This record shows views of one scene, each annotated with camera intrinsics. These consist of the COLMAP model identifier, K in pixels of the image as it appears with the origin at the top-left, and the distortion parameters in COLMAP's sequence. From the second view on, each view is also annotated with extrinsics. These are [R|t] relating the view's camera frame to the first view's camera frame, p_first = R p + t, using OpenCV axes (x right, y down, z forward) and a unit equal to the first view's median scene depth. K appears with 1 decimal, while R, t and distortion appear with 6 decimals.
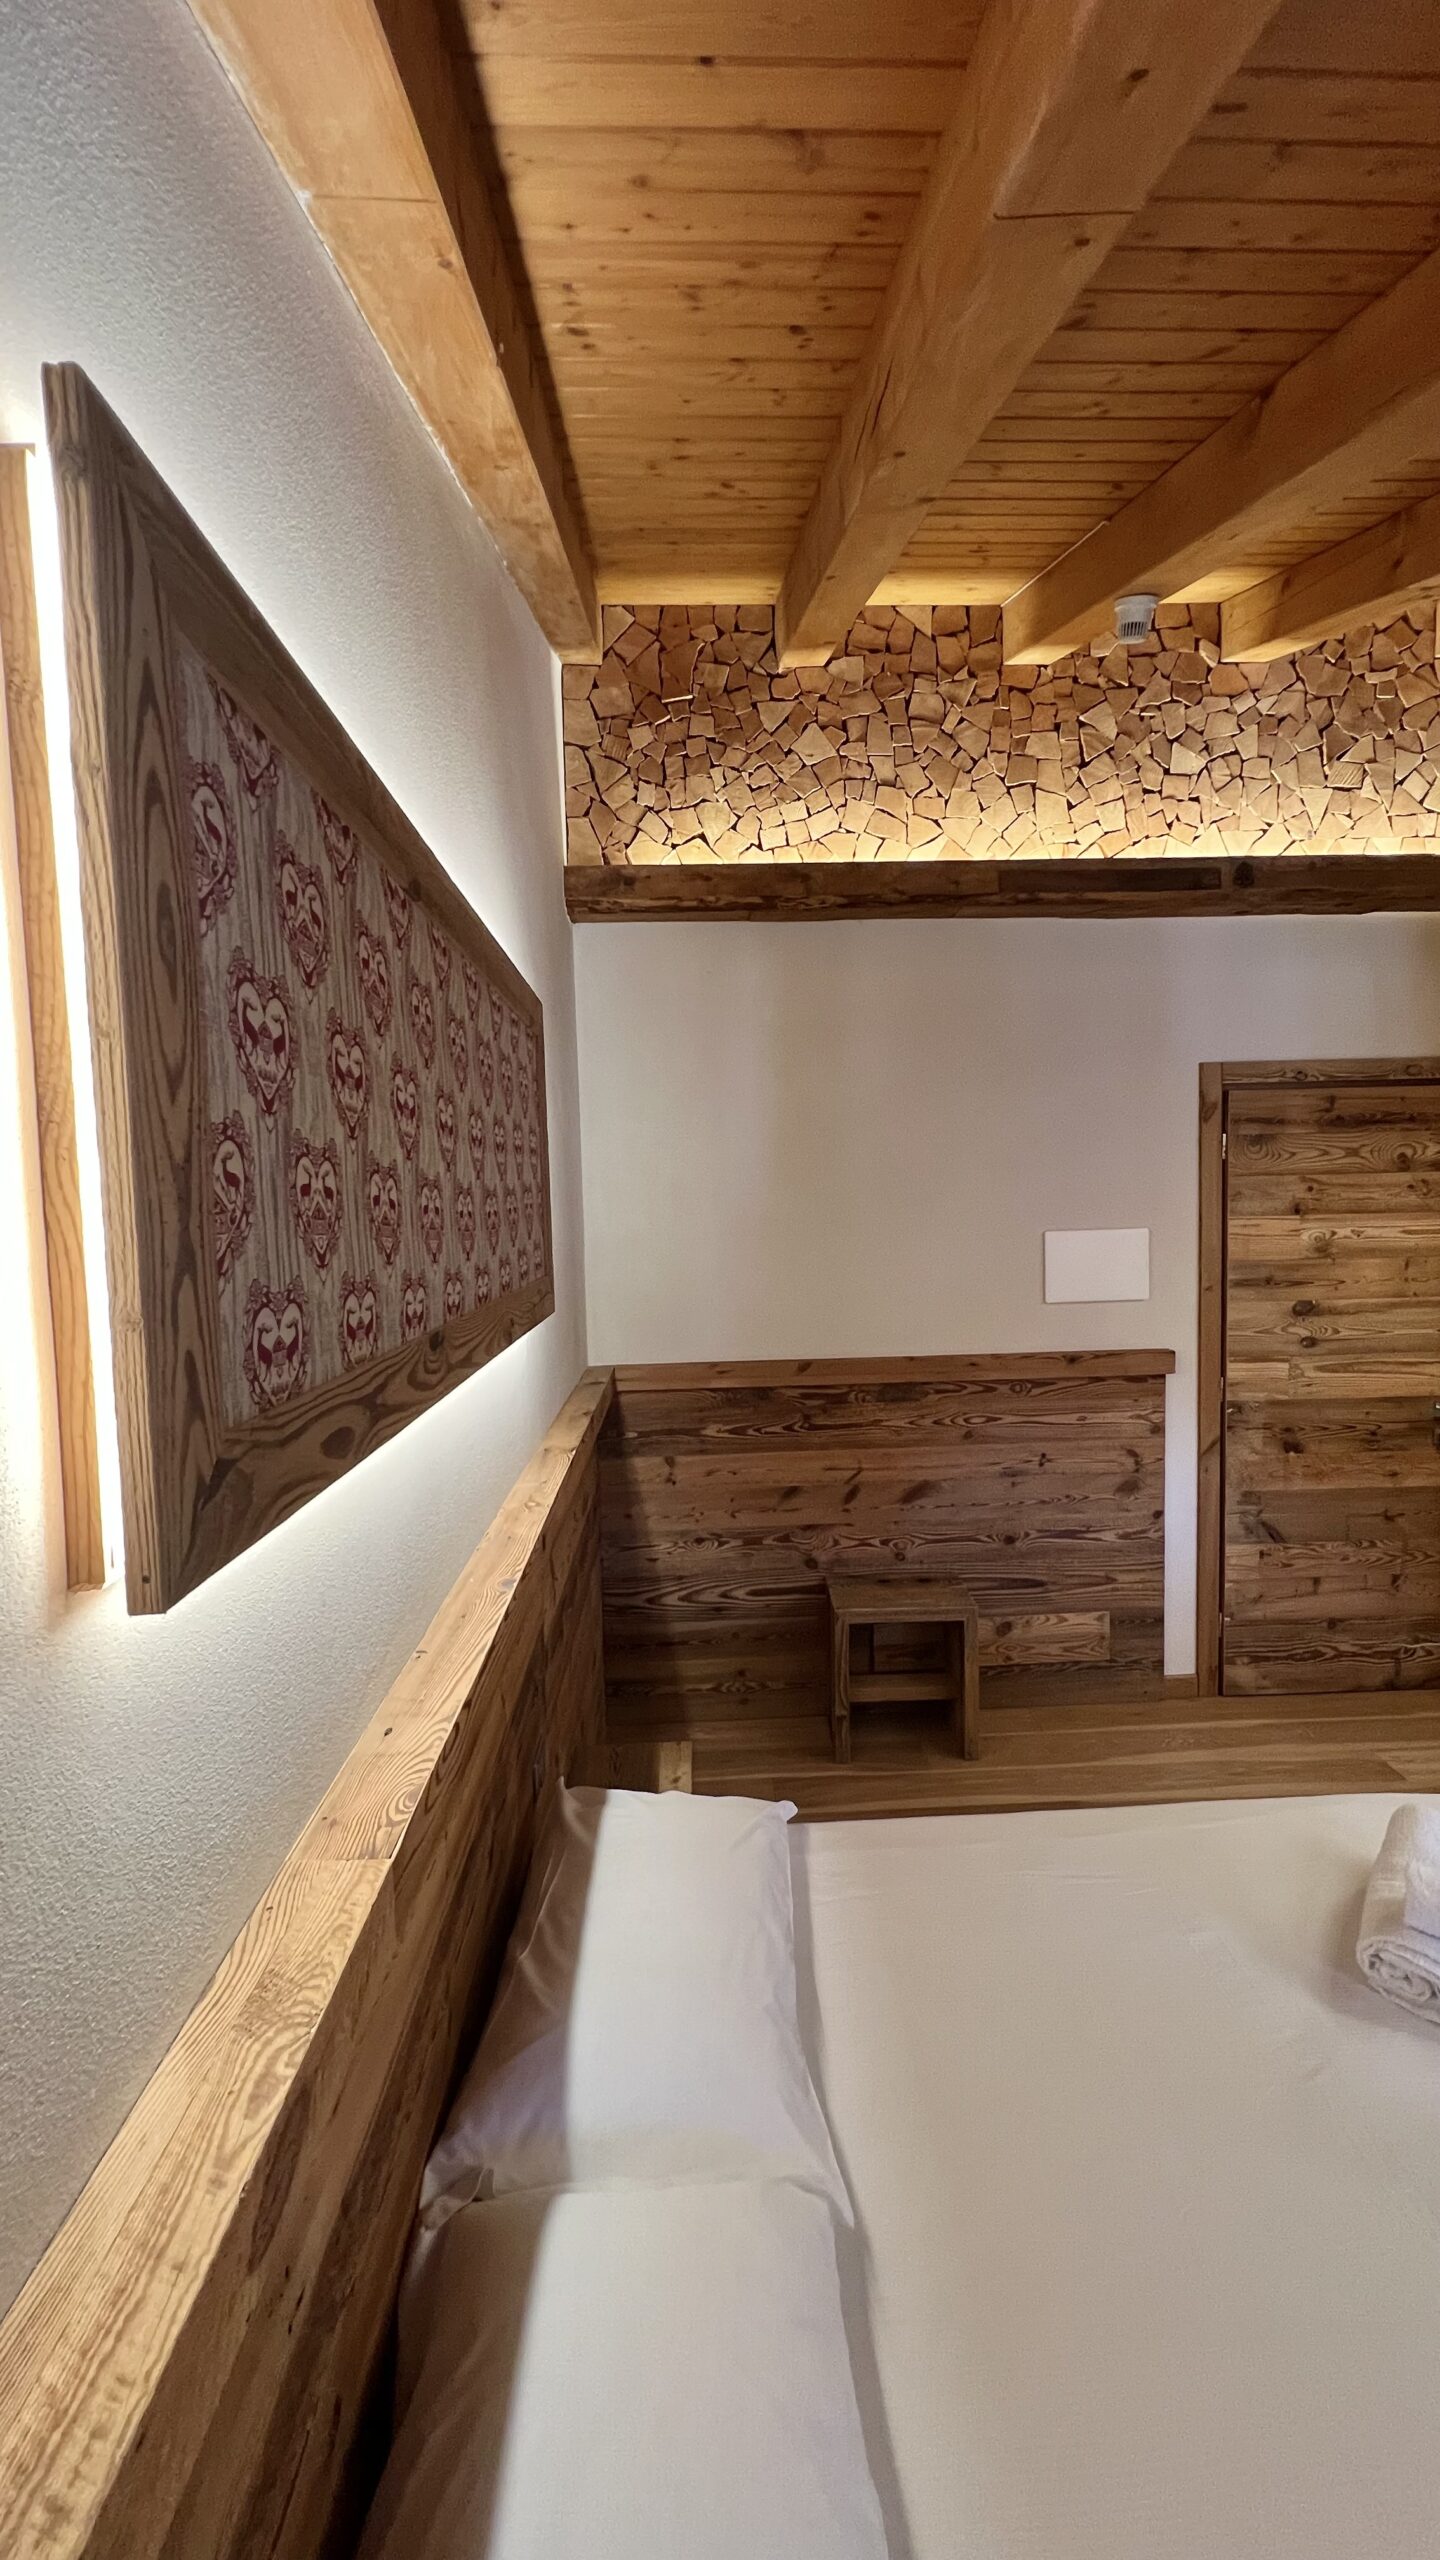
lens RADIAL K [[1017.1, 0, 723.3], [0, 1017.1, 1277.2], [0, 0, 1]] dist [-0.003295, -0.000019]
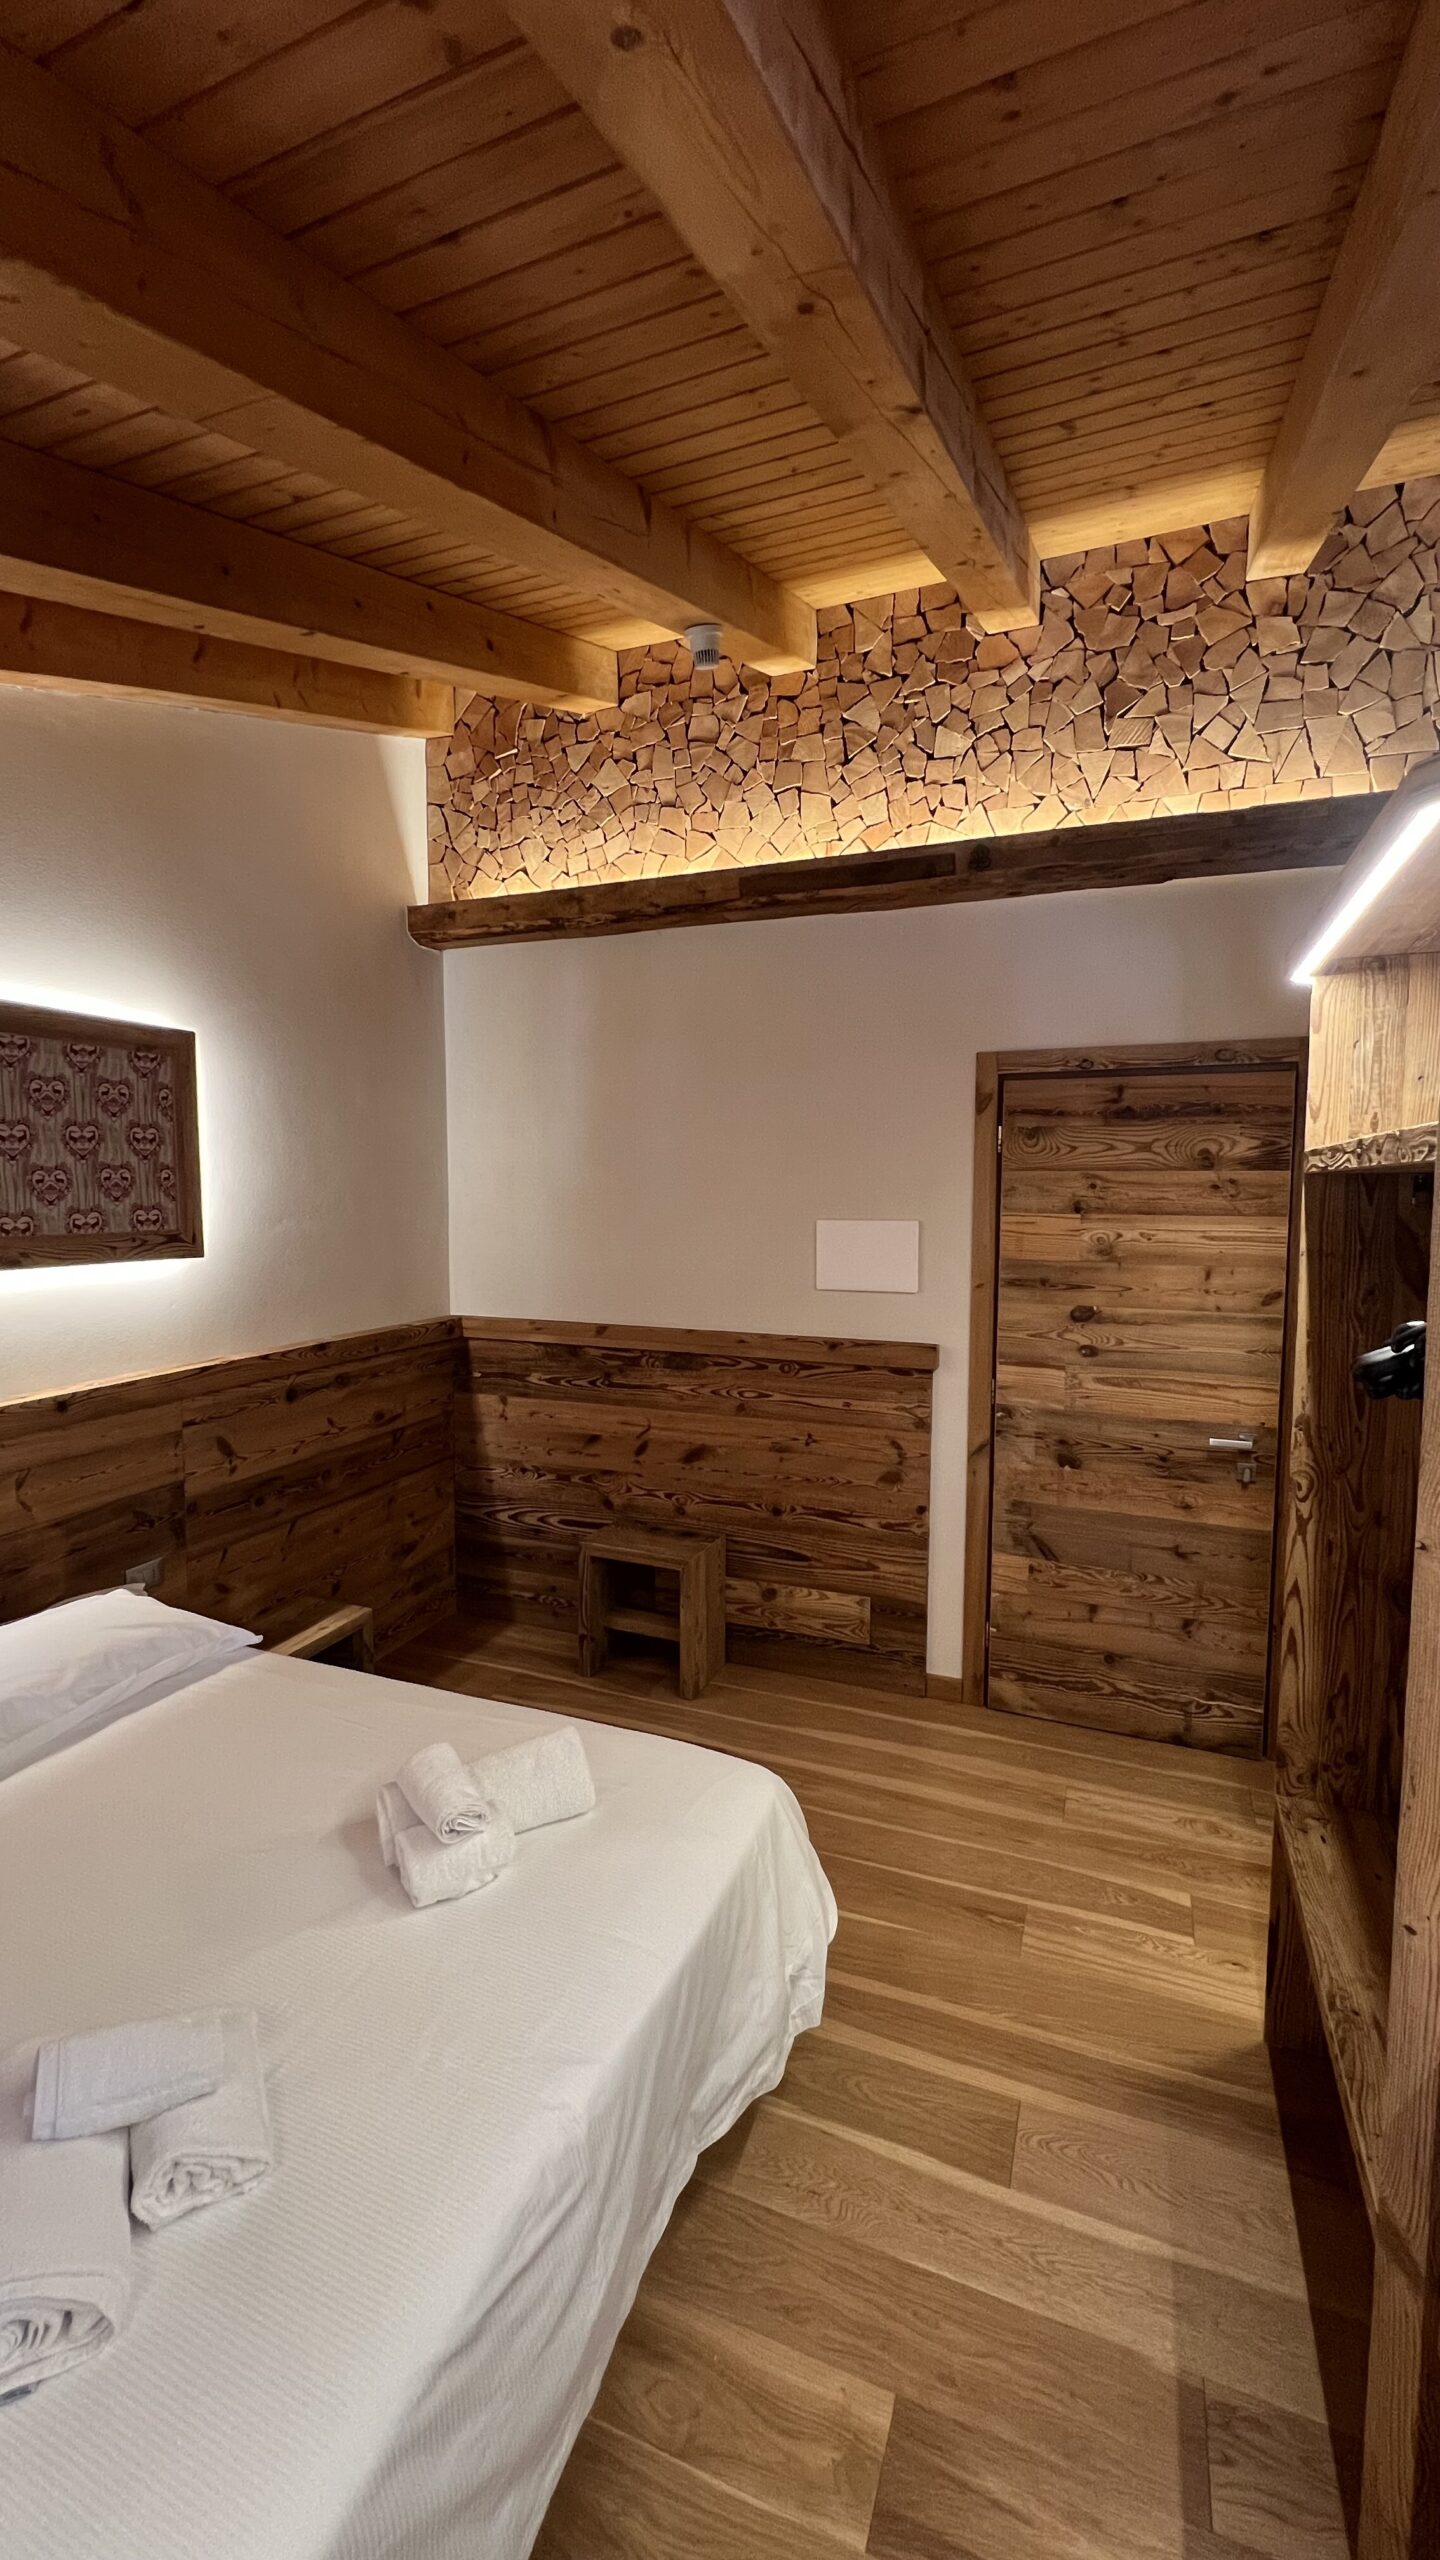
lens RADIAL K [[1017.1, 0, 718.6], [0, 1017.1, 1275.7], [0, 0, 1]] dist [-0.003295, -0.000019]
pose [[0.915387, 0.064111, -0.397437, 0.641061], [-0.056407, 0.997925, 0.031058, -0.014840], [0.398603, -0.006012, 0.917104, 0.012531]]
